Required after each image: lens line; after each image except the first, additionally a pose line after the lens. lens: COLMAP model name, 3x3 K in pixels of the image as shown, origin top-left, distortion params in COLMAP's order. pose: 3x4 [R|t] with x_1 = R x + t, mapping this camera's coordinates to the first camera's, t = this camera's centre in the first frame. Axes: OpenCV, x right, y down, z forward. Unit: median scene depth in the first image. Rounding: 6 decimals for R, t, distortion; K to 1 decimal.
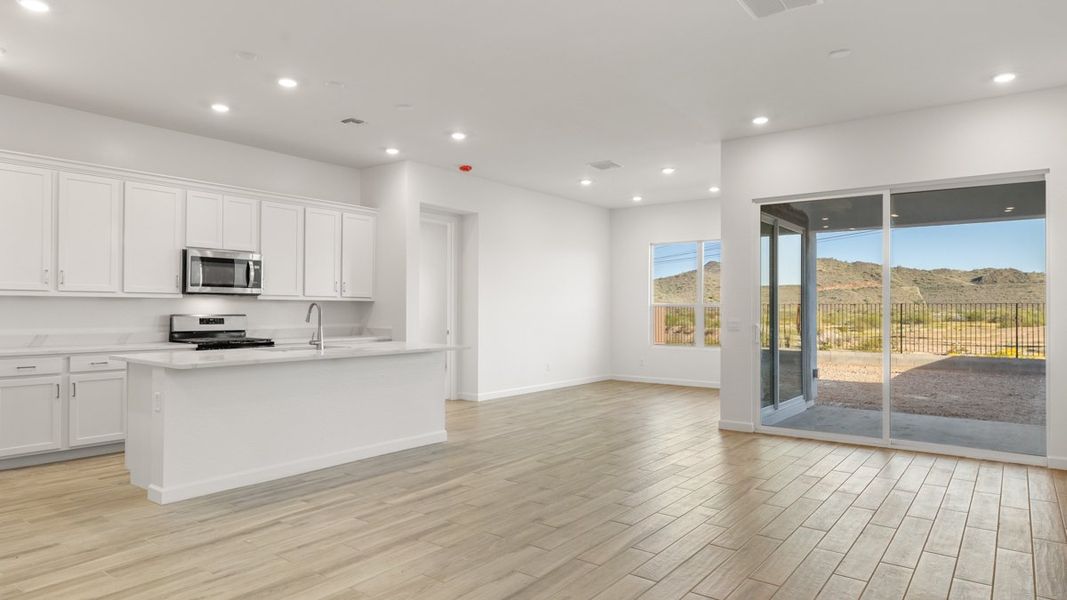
lens RADIAL K [[644.2, 0, 538.1], [0, 644.2, 301.3], [0, 0, 1]] dist [0.007581, -0.000016]
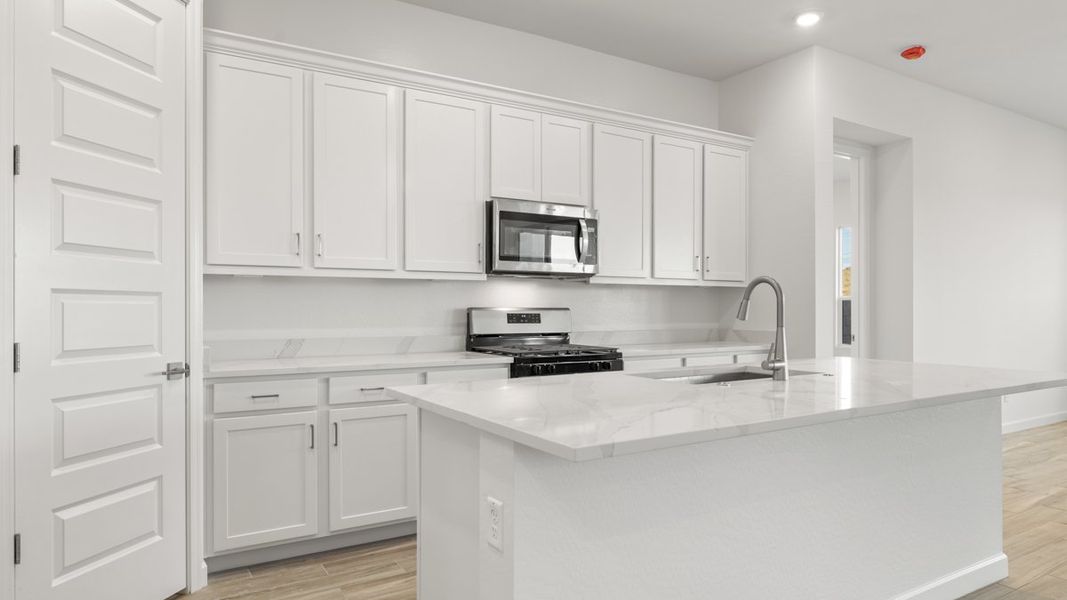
lens RADIAL K [[644.2, 0, 538.1], [0, 644.2, 301.3], [0, 0, 1]] dist [0.007581, -0.000016]
pose [[0.939713, -0.007958, -0.341871, -0.288485], [0.008170, 0.999966, -0.000818, 0.015439], [0.341866, -0.002024, 0.939747, 0.430328]]
